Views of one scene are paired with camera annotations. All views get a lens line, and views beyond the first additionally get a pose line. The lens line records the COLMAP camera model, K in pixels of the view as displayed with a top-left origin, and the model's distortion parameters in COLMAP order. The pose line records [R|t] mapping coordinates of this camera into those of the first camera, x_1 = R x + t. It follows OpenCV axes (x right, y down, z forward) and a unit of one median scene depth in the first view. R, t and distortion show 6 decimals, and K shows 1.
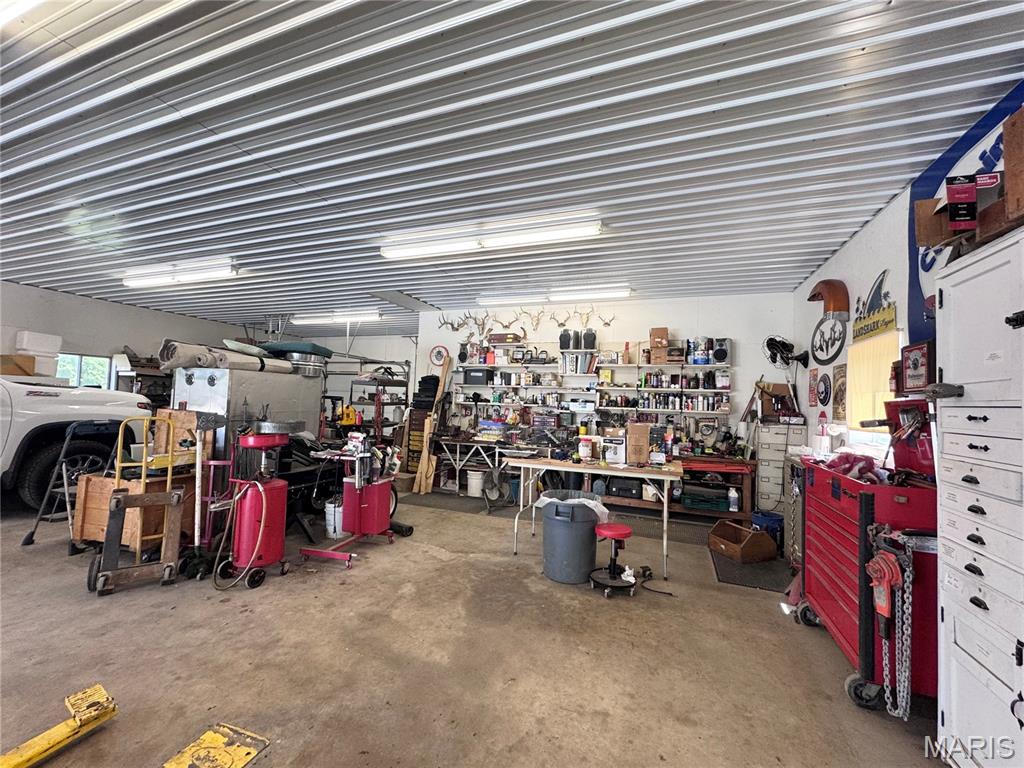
lens RADIAL K [[403.7, 0, 515.1], [0, 403.7, 382.6], [0, 0, 1]] dist [0.004282, 0.000223]
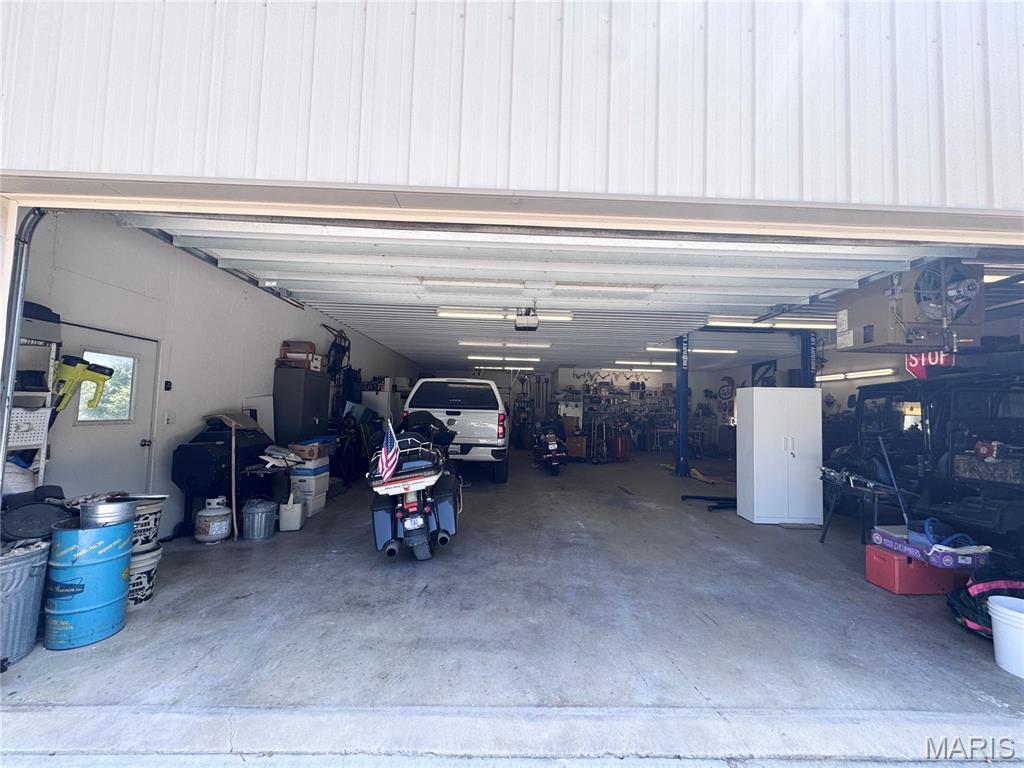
lens RADIAL K [[403.7, 0, 515.7], [0, 403.7, 386.8], [0, 0, 1]] dist [0.004282, 0.000223]
pose [[0.927811, 0.010950, 0.372890, -1.786565], [-0.010470, 0.999940, -0.003312, -0.102885], [-0.372904, -0.000831, 0.927869, -1.253352]]
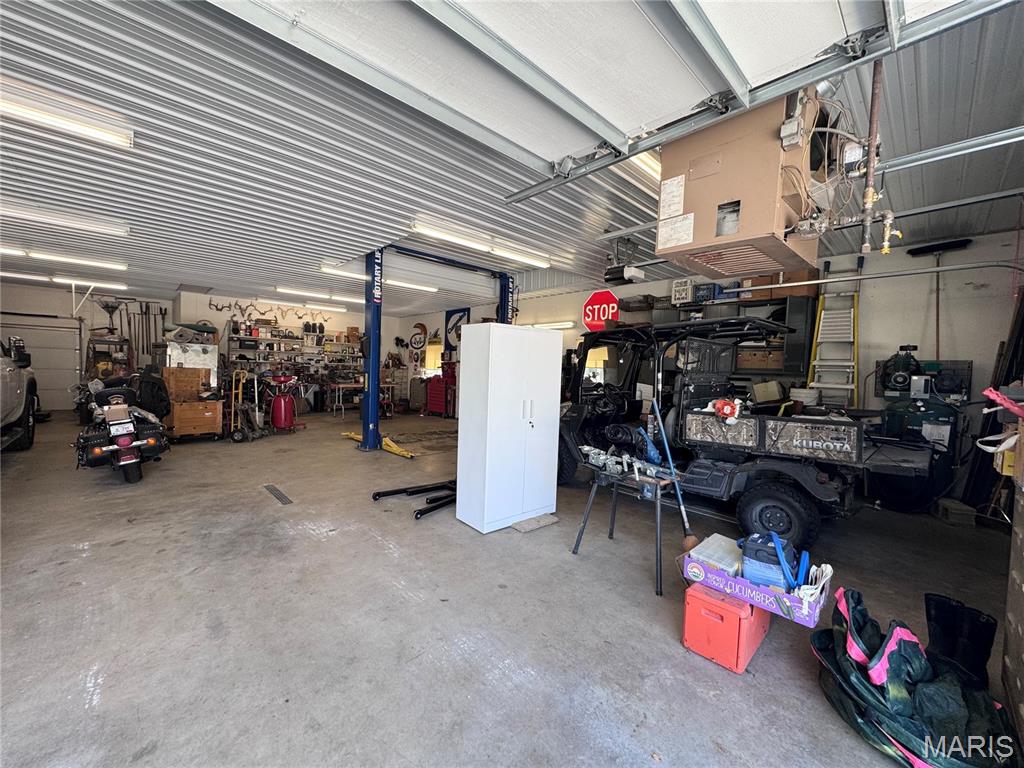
lens RADIAL K [[403.7, 0, 511.0], [0, 403.7, 385.8], [0, 0, 1]] dist [0.004282, 0.000223]
pose [[0.442013, -0.057232, 0.895181, -1.408856], [-0.055436, 0.994312, 0.090942, -0.072524], [-0.895294, -0.089823, 0.436327, -0.843860]]
